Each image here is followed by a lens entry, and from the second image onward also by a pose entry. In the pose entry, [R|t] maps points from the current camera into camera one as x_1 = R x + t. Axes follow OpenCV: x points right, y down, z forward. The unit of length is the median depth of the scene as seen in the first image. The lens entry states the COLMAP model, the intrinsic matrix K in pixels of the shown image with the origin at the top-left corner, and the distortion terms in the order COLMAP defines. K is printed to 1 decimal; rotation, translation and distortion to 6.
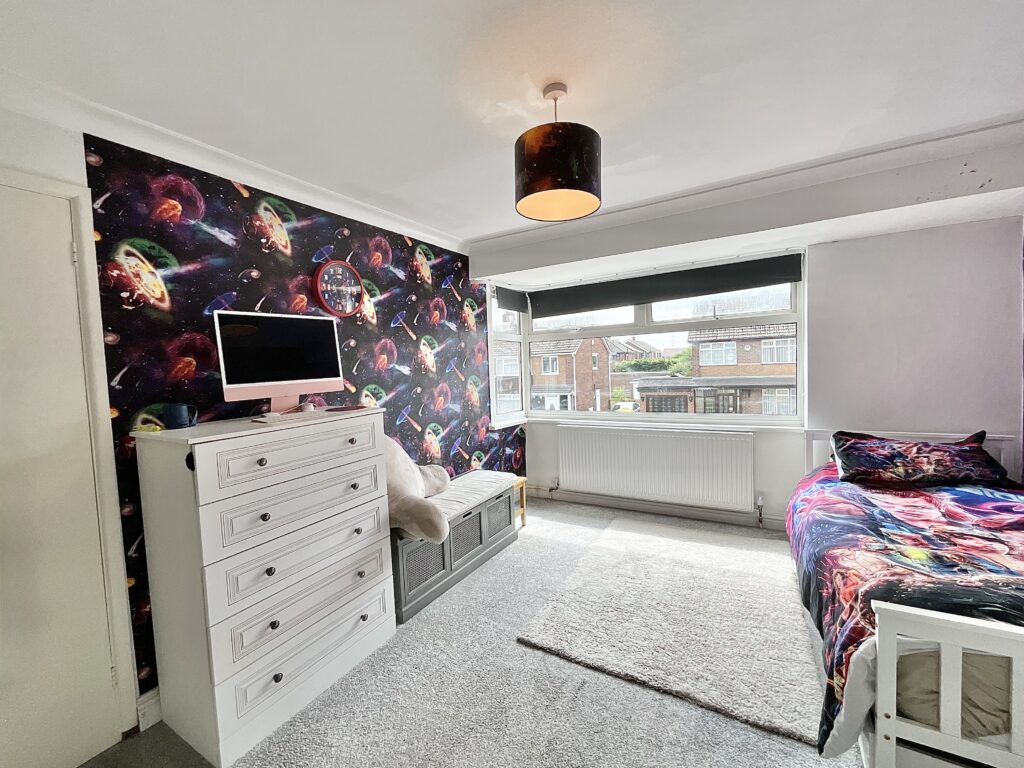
lens RADIAL K [[411.2, 0, 508.6], [0, 411.2, 383.2], [0, 0, 1]] dist [-0.022688, 0.009273]
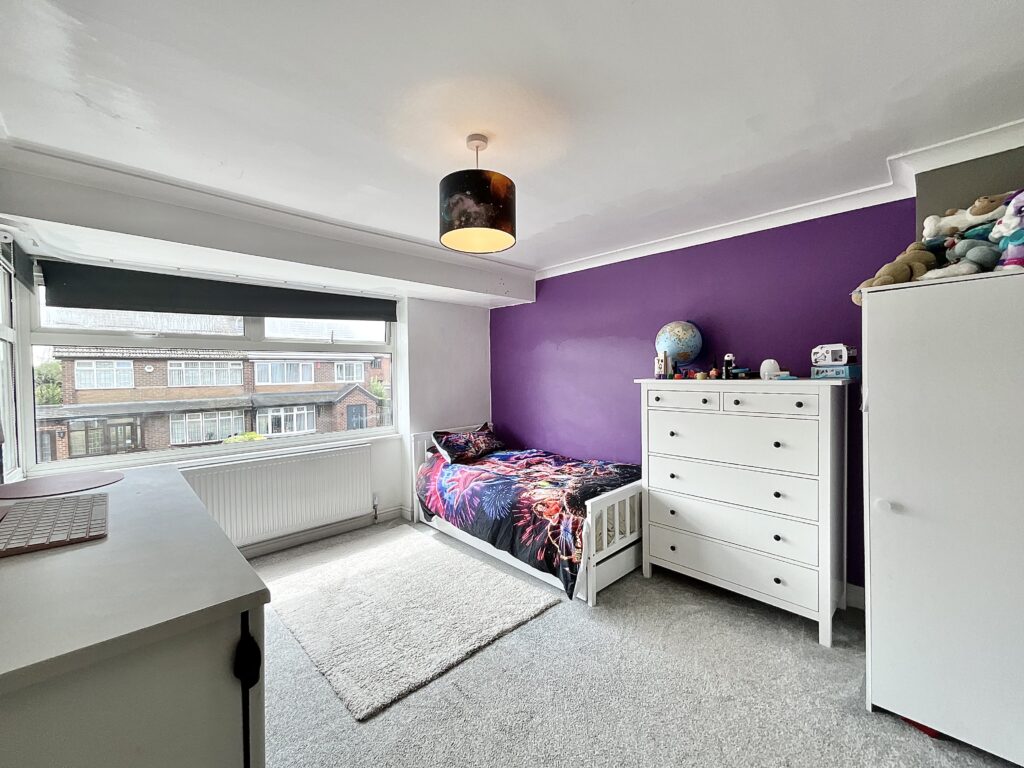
lens RADIAL K [[411.2, 0, 508.6], [0, 411.2, 383.2], [0, 0, 1]] dist [-0.022688, 0.009273]
pose [[0.266545, 0.011054, 0.963759, -0.541050], [0.044863, 0.998708, -0.023862, -0.008265], [-0.962778, 0.049598, 0.265705, 0.369694]]
